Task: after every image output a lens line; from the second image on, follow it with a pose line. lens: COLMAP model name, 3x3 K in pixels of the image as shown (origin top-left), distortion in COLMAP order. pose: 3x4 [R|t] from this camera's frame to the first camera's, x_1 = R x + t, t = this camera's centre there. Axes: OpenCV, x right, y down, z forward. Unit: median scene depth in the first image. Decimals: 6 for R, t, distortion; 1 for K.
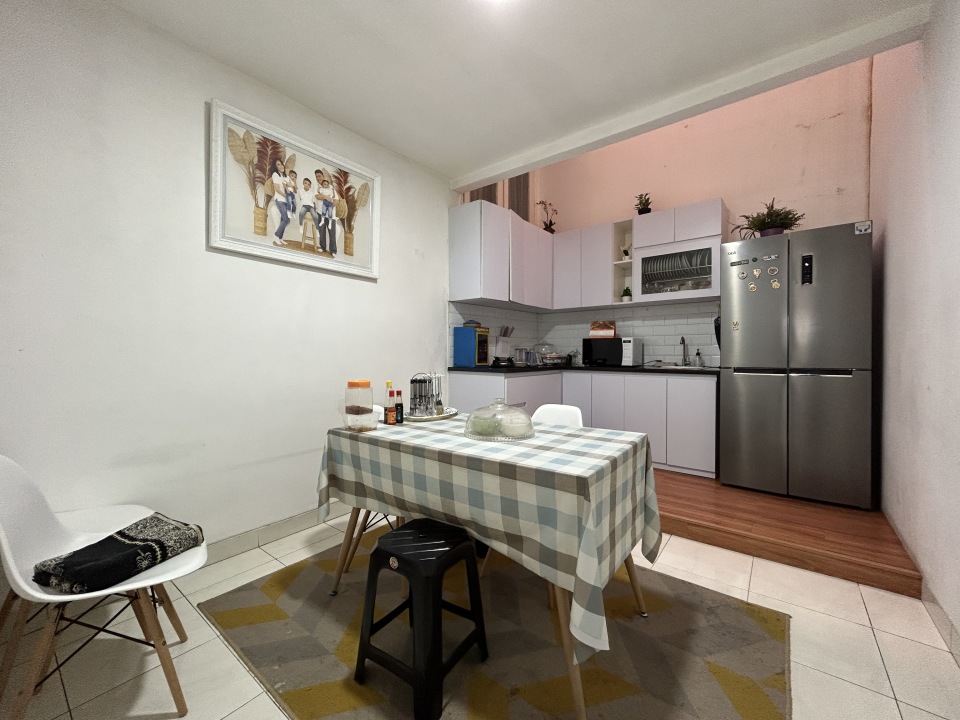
lens RADIAL K [[388.8, 0, 480.0], [0, 388.8, 360.0], [0, 0, 1]] dist [-0.001197, -0.000572]
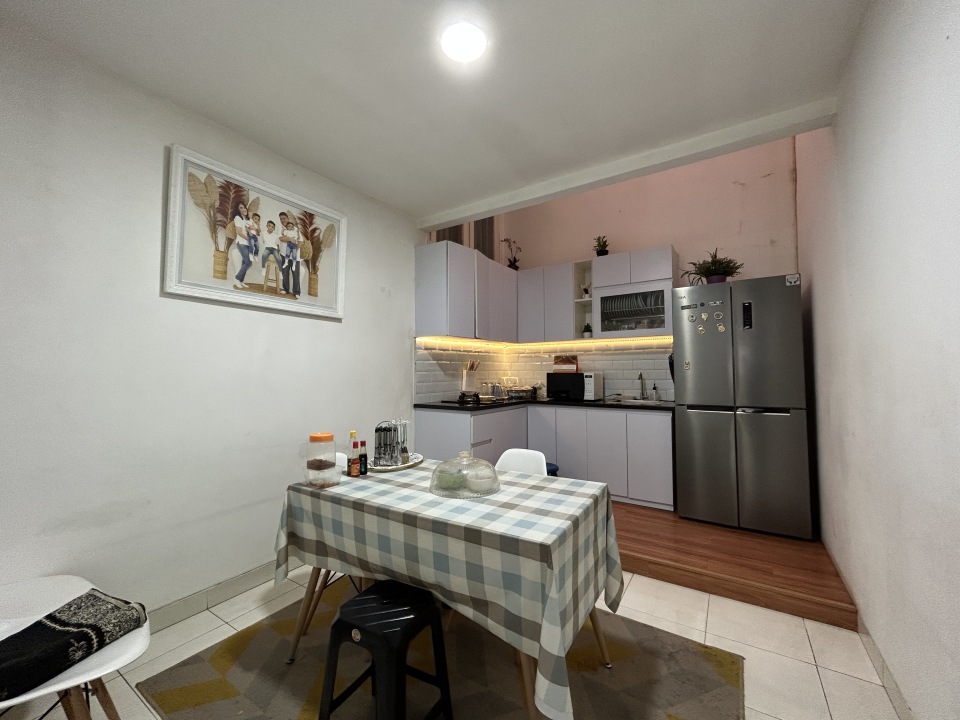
lens RADIAL K [[388.8, 0, 480.0], [0, 388.8, 360.0], [0, 0, 1]] dist [-0.001197, -0.000572]
pose [[0.996372, -0.000209, 0.085106, 0.002700], [0.004675, 0.998622, -0.052276, -0.074002], [-0.084978, 0.052485, 0.995000, -0.017389]]
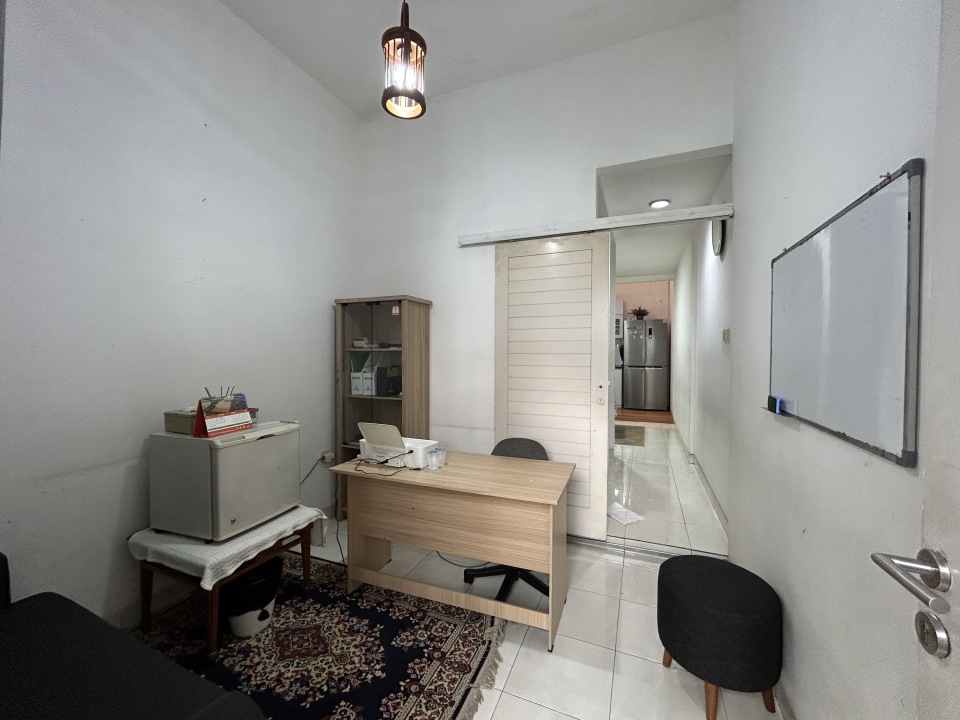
lens RADIAL K [[388.8, 0, 480.0], [0, 388.8, 360.0], [0, 0, 1]] dist [-0.001197, -0.000572]
pose [[0.962366, -0.004954, 0.271710, -1.671632], [0.003258, 0.999972, 0.006693, -0.062666], [-0.271736, -0.005556, 0.962356, -2.064455]]
